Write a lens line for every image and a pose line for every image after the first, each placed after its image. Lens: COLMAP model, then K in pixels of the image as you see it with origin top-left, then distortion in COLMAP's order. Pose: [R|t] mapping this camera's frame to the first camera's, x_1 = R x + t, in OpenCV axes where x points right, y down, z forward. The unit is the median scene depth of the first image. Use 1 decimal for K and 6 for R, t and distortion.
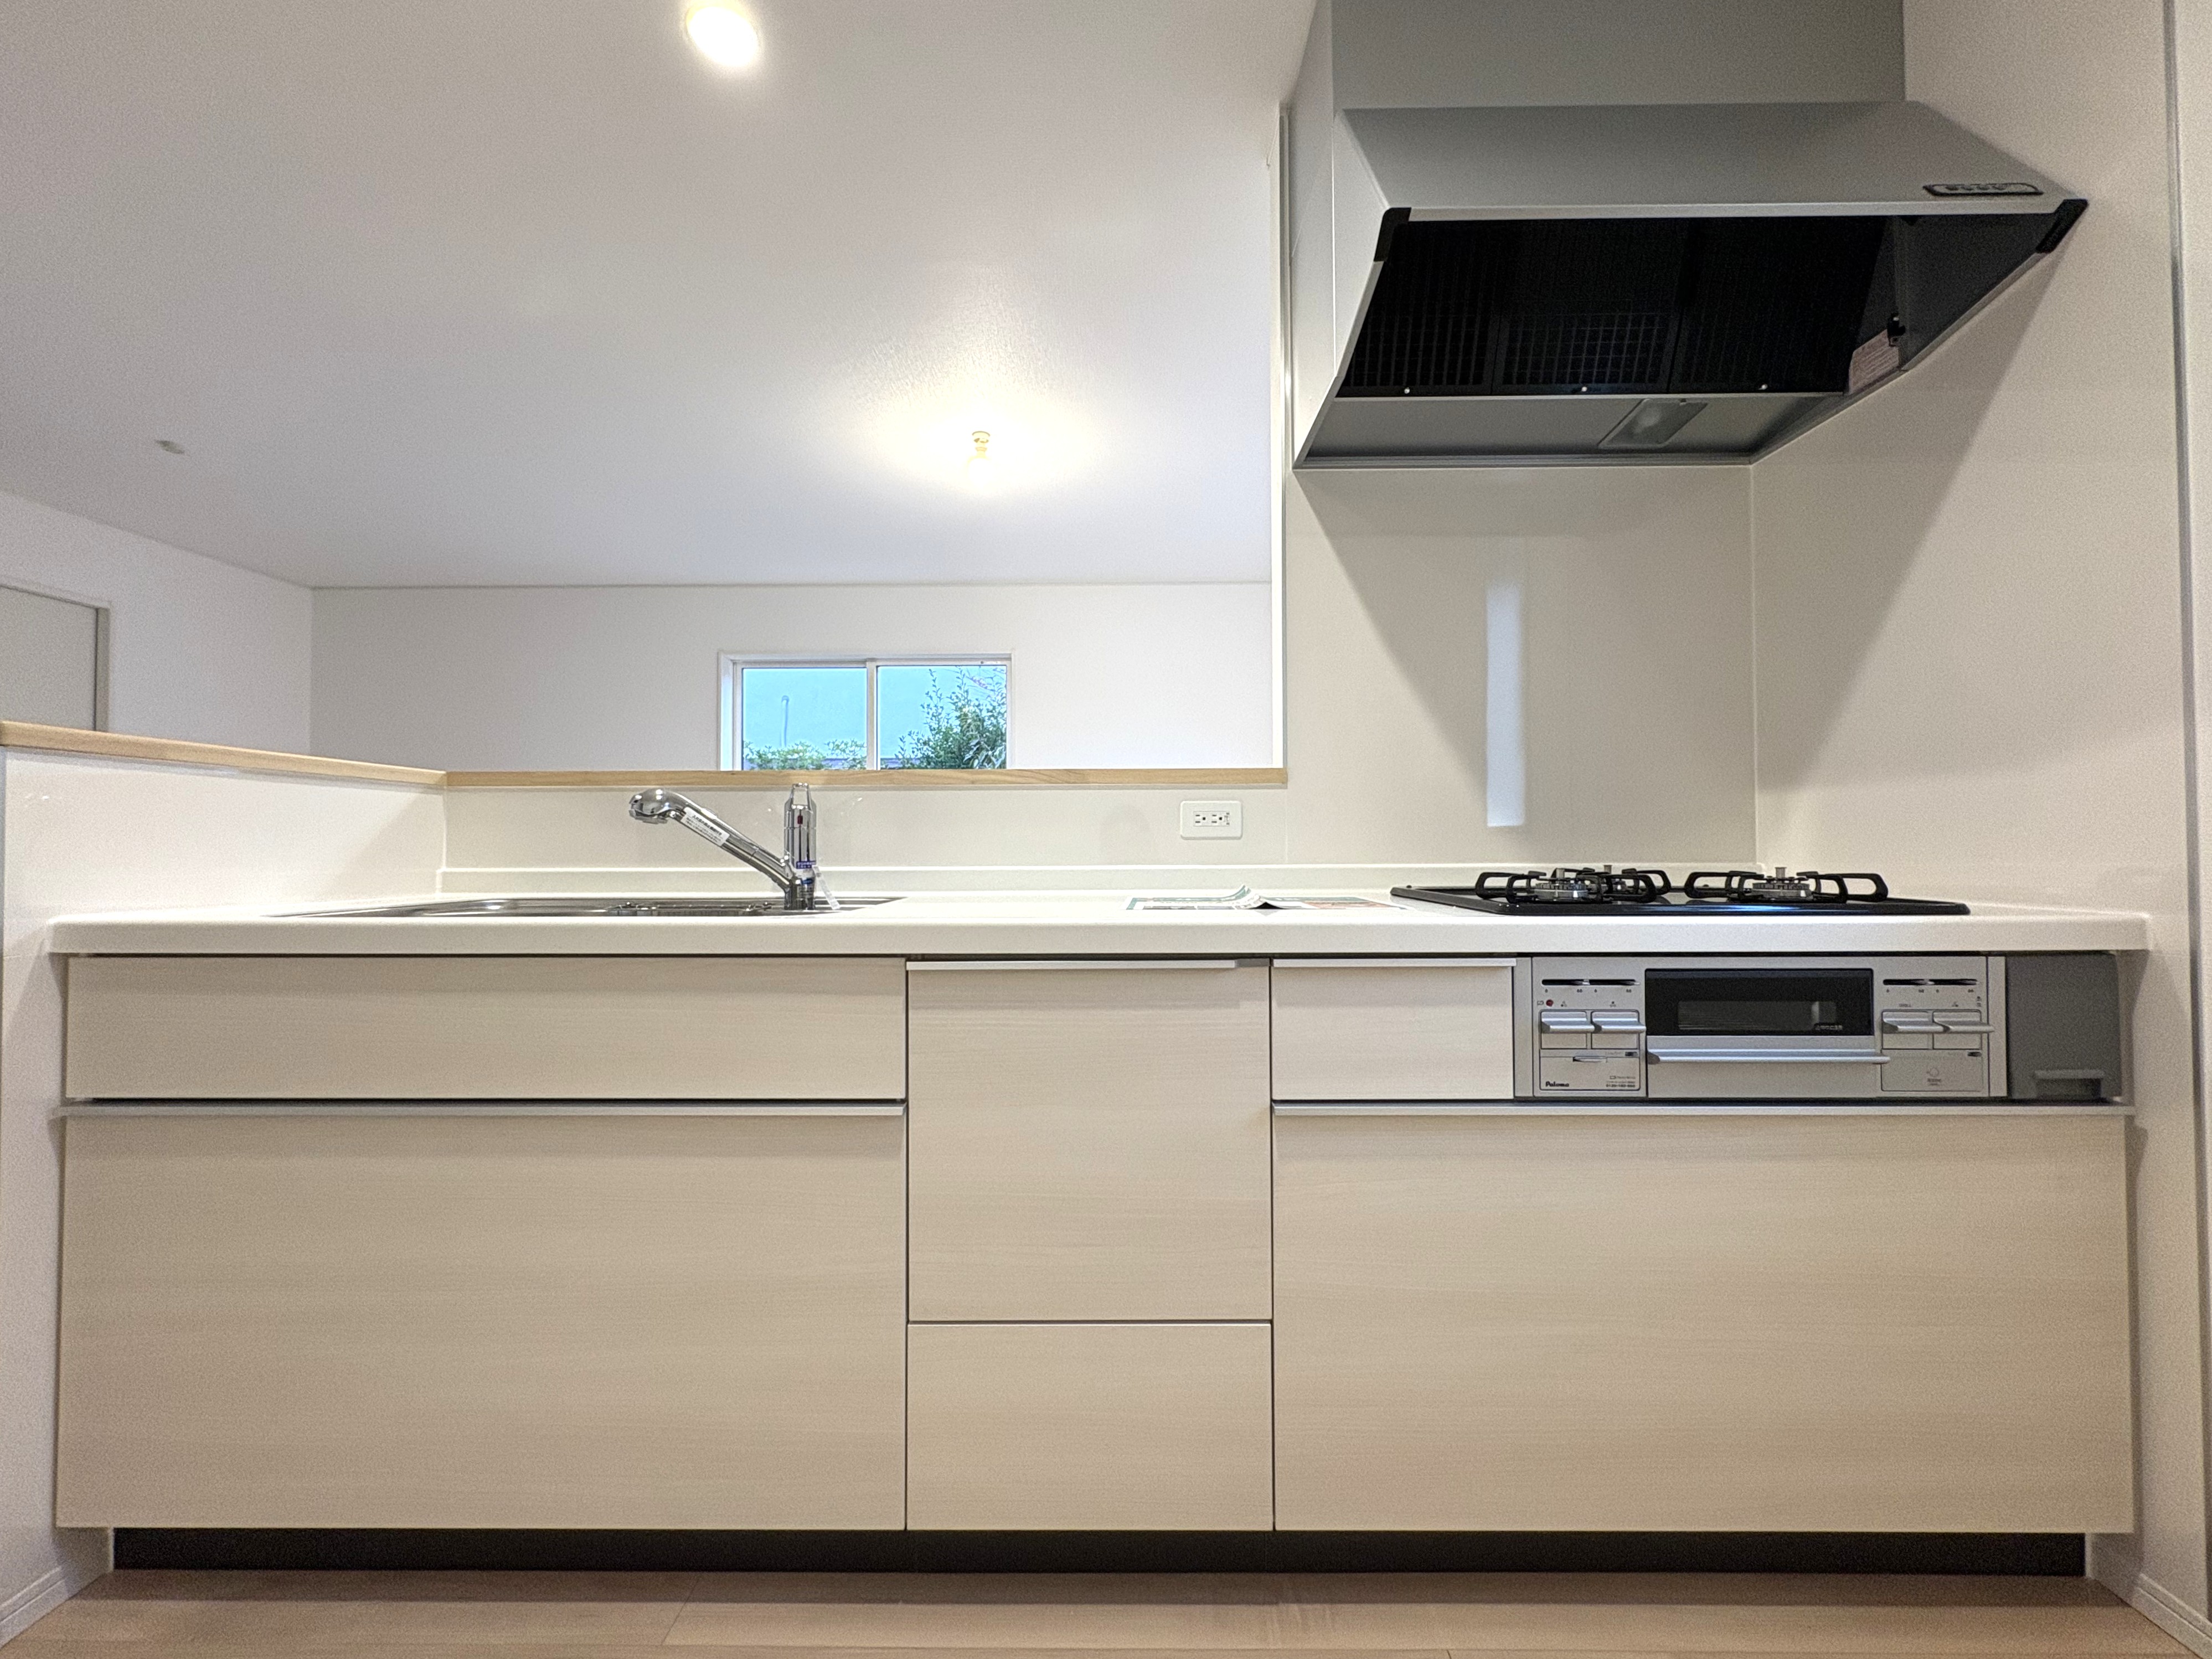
lens RADIAL K [[893.2, 0, 1103.6], [0, 893.2, 831.6], [0, 0, 1]] dist [0.000492, 0.000083]
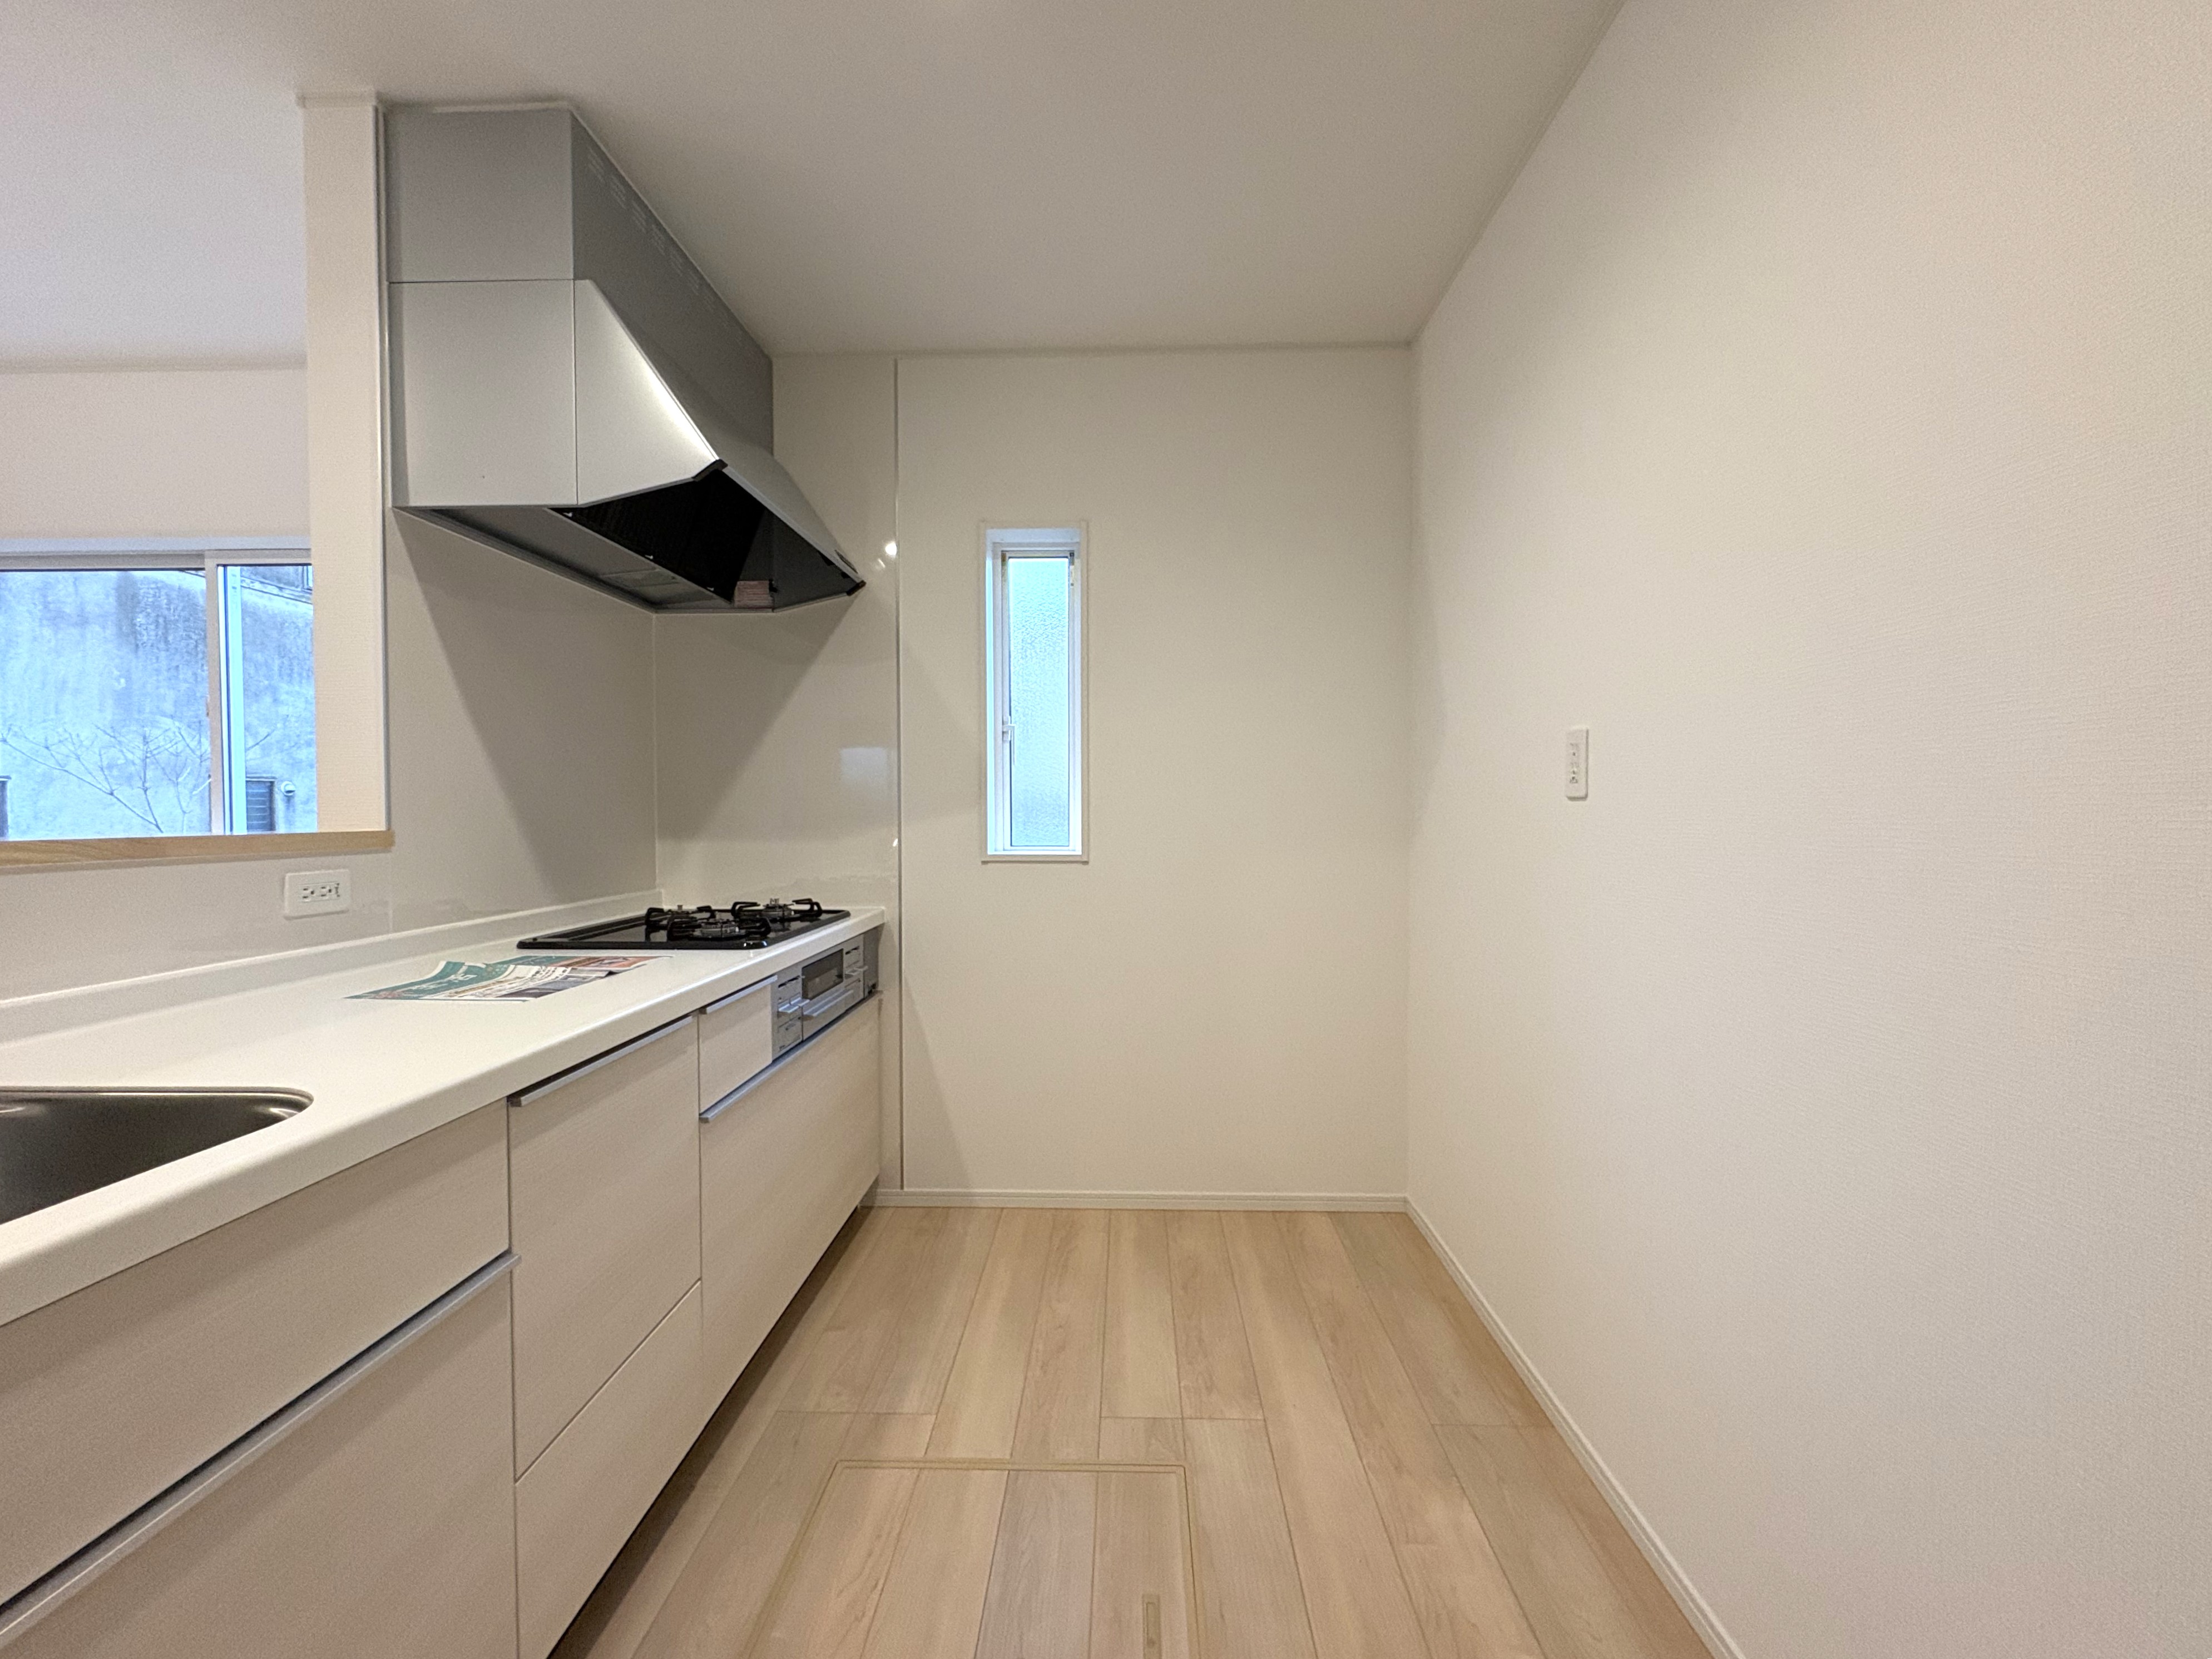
lens RADIAL K [[893.1, 0, 1104.7], [0, 893.1, 828.7], [0, 0, 1]] dist [0.000492, 0.000083]
pose [[0.020875, -0.017819, 0.999623, -0.732997], [-0.015435, 0.999716, 0.018143, -0.103925], [-0.999663, -0.015808, 0.020594, 0.241344]]
